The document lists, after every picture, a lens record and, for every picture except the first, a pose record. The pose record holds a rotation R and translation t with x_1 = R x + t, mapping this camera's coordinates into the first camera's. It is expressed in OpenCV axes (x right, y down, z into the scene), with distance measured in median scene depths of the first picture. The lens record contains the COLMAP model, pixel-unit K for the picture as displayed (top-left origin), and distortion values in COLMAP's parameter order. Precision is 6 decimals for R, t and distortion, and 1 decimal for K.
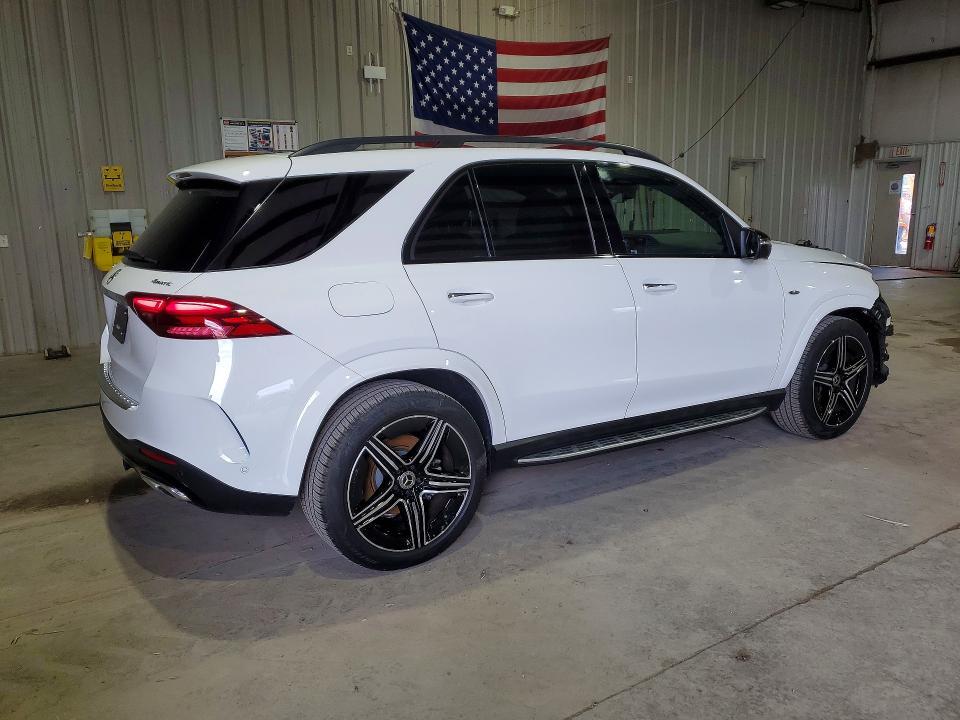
lens RADIAL K [[768.5, 0, 477.5], [0, 768.5, 358.5], [0, 0, 1]] dist [0.011623, 0.020173]
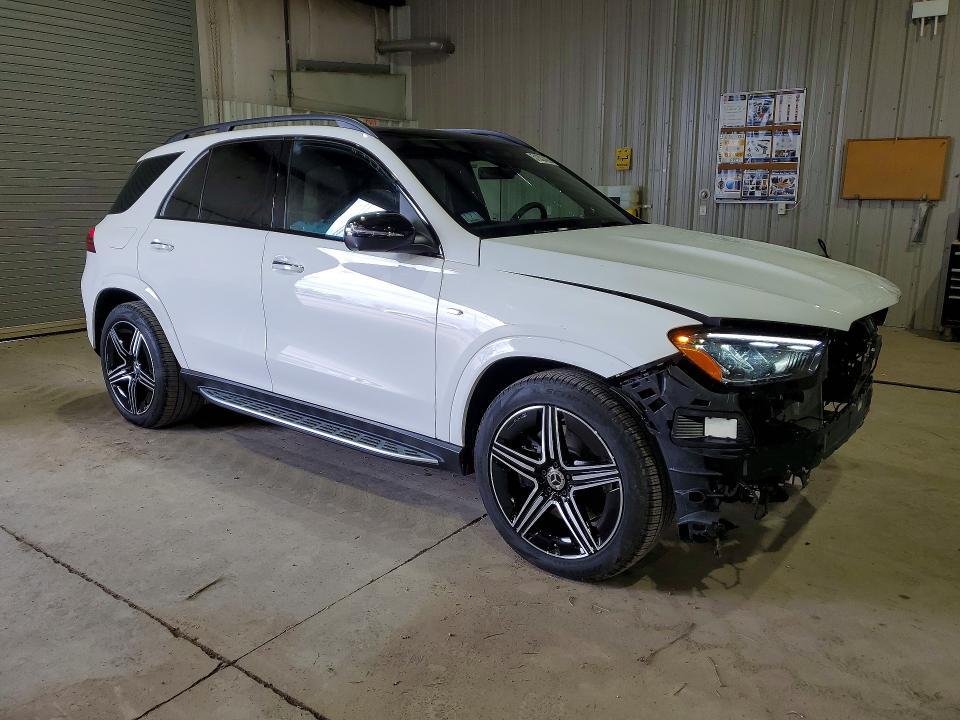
lens RADIAL K [[768.5, 0, 478.1], [0, 768.5, 360.2], [0, 0, 1]] dist [0.011623, 0.020173]
pose [[0.329036, 0.225713, -0.916946, 0.530556], [-0.202313, 0.965317, 0.165022, -0.082001], [0.922391, 0.131212, 0.363288, 0.390210]]
